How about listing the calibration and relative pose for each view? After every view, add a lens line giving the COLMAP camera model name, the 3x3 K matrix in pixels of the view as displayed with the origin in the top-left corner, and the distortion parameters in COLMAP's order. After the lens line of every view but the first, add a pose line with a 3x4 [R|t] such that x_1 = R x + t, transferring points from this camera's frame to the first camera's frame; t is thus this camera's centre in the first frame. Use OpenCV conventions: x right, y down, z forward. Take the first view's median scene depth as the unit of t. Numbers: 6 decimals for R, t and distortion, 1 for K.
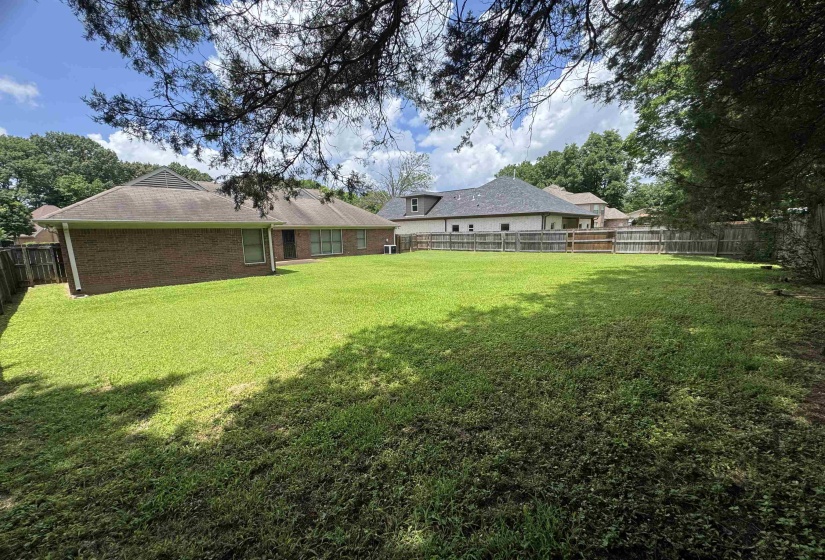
lens RADIAL K [[329.4, 0, 411.5], [0, 329.4, 295.7], [0, 0, 1]] dist [-0.001965, 0.000015]
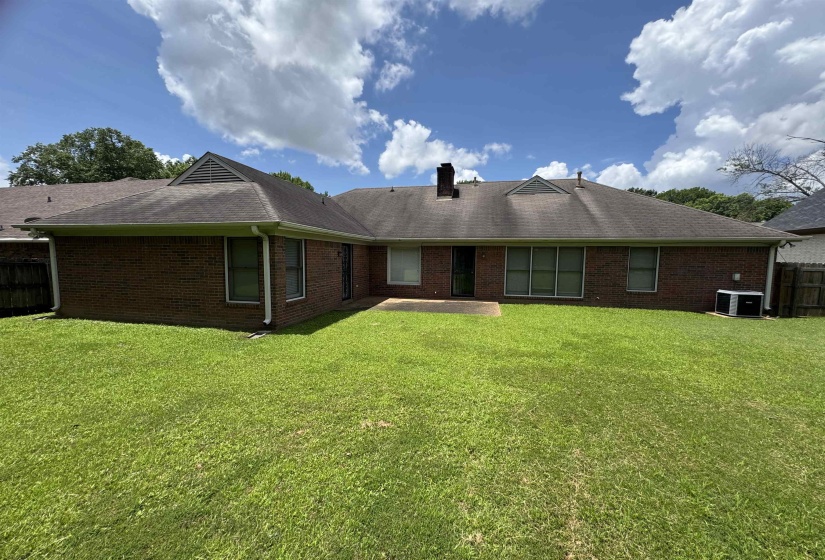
lens RADIAL K [[329.4, 0, 411.5], [0, 329.4, 295.7], [0, 0, 1]] dist [-0.001965, 0.000015]
pose [[0.513779, 0.122328, -0.849156, 0.066127], [-0.183368, 0.982568, 0.030602, -0.106705], [0.838097, 0.139985, 0.527254, 0.577325]]
